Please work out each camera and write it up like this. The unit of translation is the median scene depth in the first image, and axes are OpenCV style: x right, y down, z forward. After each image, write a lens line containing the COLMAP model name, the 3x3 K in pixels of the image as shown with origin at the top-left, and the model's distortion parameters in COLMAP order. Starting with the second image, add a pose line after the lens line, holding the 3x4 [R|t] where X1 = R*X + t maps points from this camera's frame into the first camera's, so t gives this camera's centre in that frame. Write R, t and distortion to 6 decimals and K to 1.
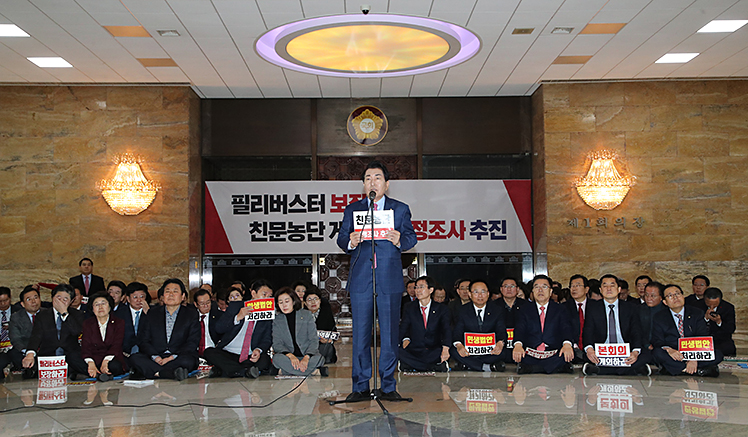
lens RADIAL K [[843.8, 0, 374.0], [0, 843.8, 218.5], [0, 0, 1]] dist [0.125985, 0.020545]
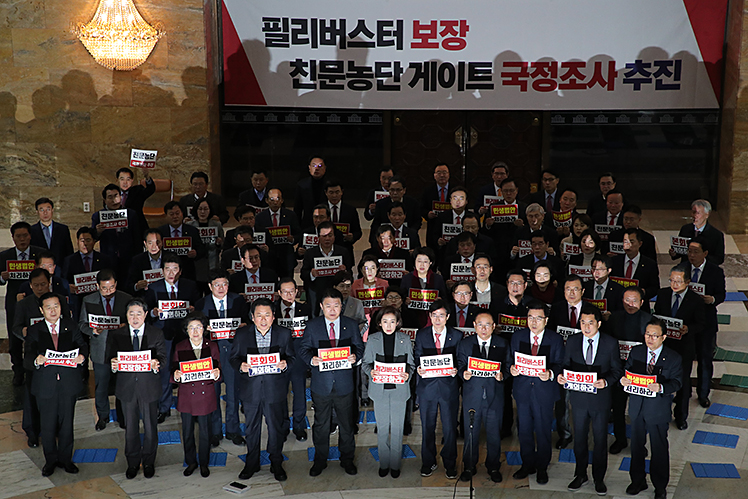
lens RADIAL K [[1933.5, 0, 374.0], [0, 1933.5, 249.5], [0, 0, 1]] dist [0.616337, -0.075336]
pose [[0.998668, 0.024377, -0.045465, -0.007540], [-0.006356, 0.932736, 0.360504, -0.409225], [0.051195, -0.359735, 0.931649, -0.478198]]
